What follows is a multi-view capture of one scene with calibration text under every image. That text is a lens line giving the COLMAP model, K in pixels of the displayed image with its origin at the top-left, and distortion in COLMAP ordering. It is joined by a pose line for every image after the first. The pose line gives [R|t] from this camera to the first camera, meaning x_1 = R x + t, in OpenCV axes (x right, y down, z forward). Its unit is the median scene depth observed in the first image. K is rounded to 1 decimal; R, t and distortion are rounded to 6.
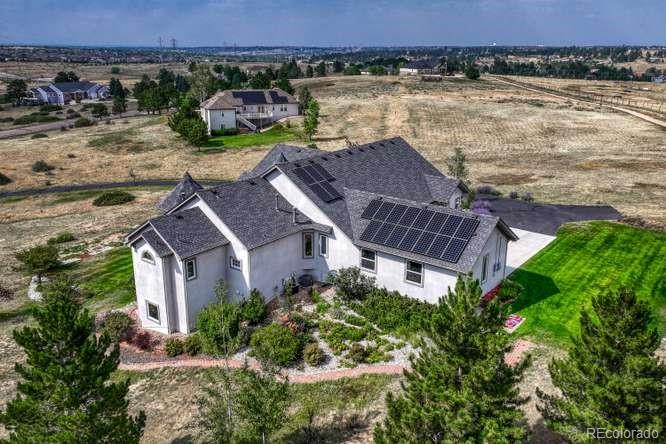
lens RADIAL K [[586.4, 0, 333.0], [0, 586.4, 222.0], [0, 0, 1]] dist [0.063139, -0.006058]
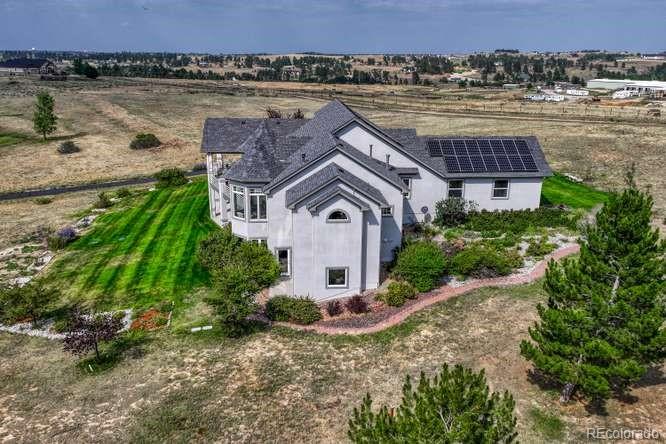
lens RADIAL K [[586.4, 0, 333.0], [0, 586.4, 222.0], [0, 0, 1]] dist [0.063139, -0.006058]
pose [[0.730900, -0.188681, 0.655884, -0.855410], [0.197772, 0.978345, 0.061054, 0.008974], [-0.653201, 0.085091, 0.752388, 0.284534]]
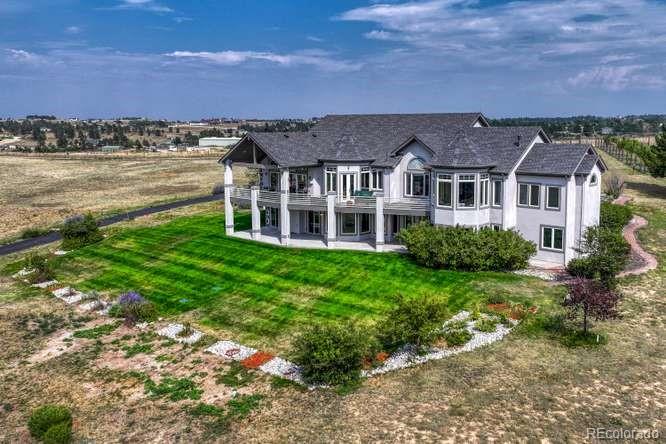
lens RADIAL K [[631.3, 0, 354.3], [0, 631.3, 221.0], [0, 0, 1]] dist [0.056908, -0.023922]
pose [[0.016483, -0.153677, 0.987984, -1.341218], [0.298995, 0.943661, 0.141795, -0.147503], [-0.954112, 0.293065, 0.061503, 1.246002]]
